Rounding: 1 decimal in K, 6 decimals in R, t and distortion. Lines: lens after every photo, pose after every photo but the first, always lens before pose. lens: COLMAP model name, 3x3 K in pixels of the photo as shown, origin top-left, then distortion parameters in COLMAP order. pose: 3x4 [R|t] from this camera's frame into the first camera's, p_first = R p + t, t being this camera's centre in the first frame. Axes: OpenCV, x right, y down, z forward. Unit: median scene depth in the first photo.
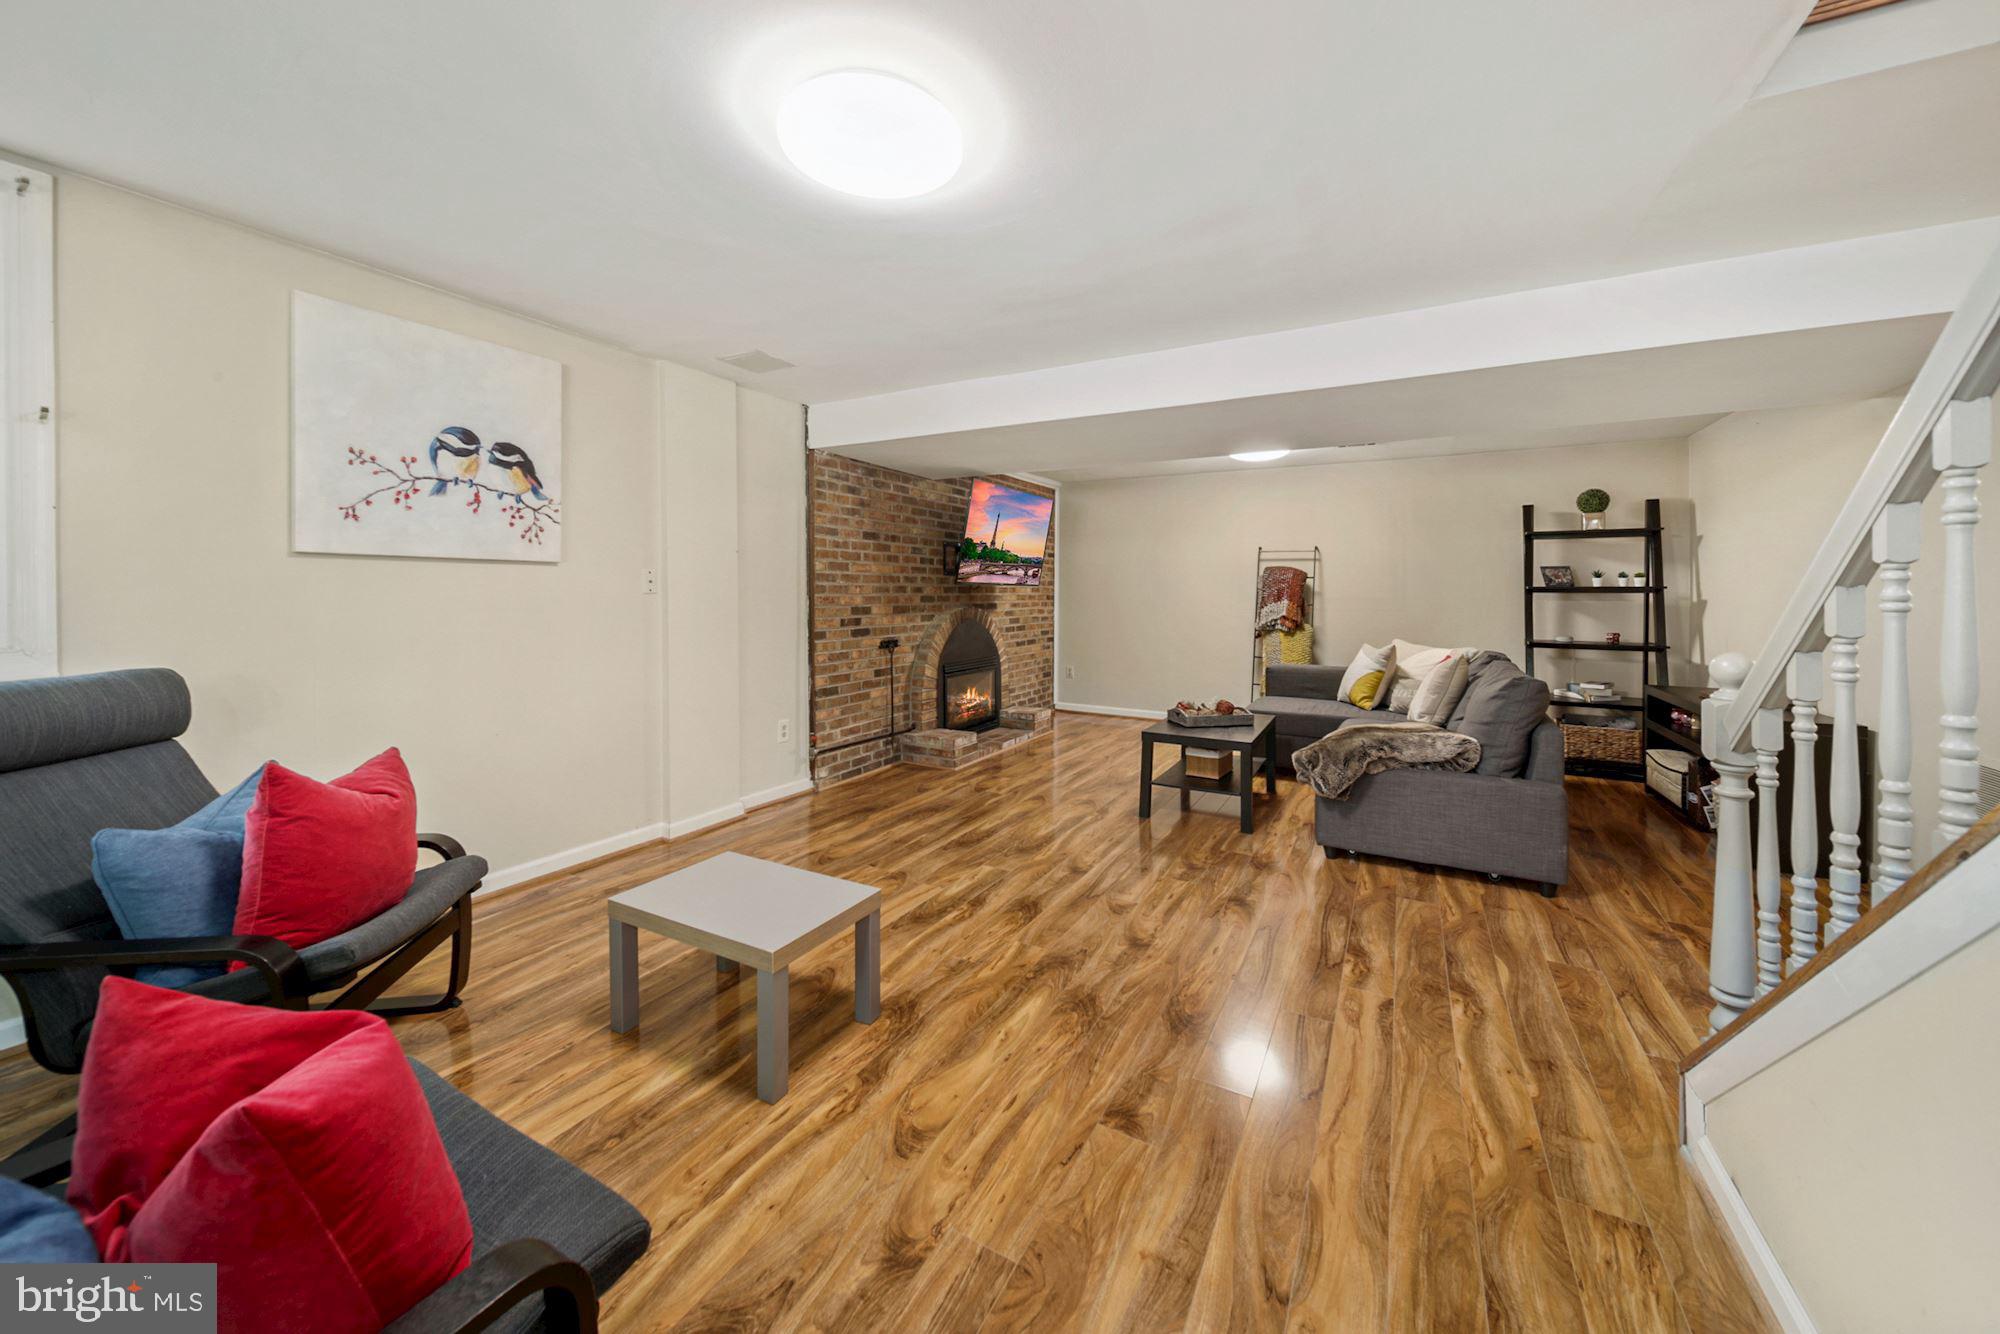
lens RADIAL K [[729.6, 0, 1003.3], [0, 729.6, 578.4], [0, 0, 1]] dist [-0.000695, -0.000307]
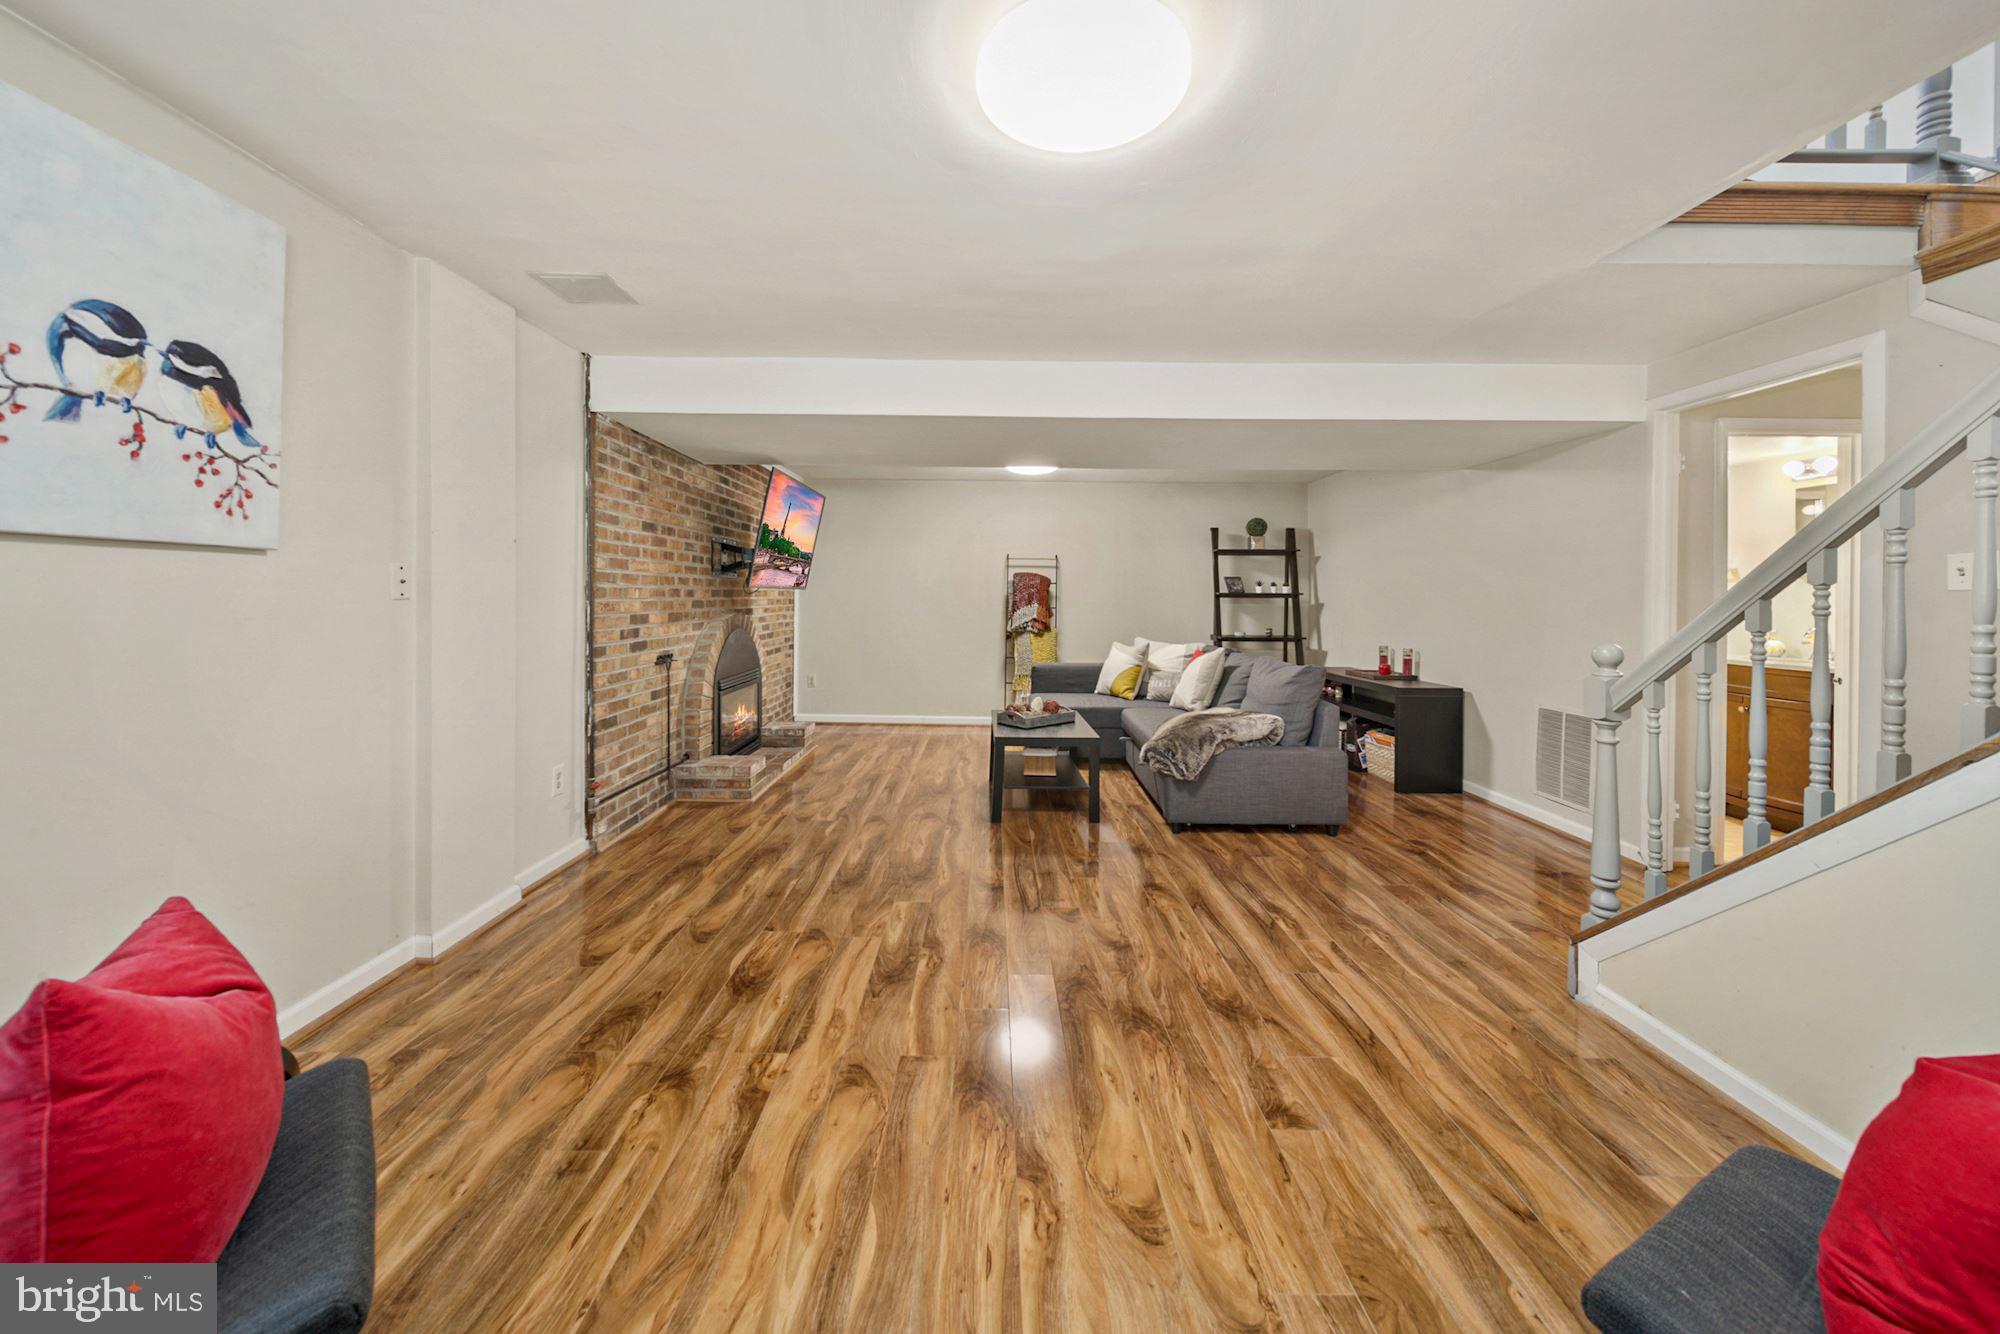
lens RADIAL K [[724.0, 0, 1002.2], [0, 724.0, 577.3], [0, 0, 1]] dist [-0.002376, -0.000249]
pose [[0.872274, 0.014945, 0.488790, -0.244187], [-0.012732, 0.999888, -0.007852, -0.000949], [-0.488852, 0.000625, 0.872366, 0.108965]]
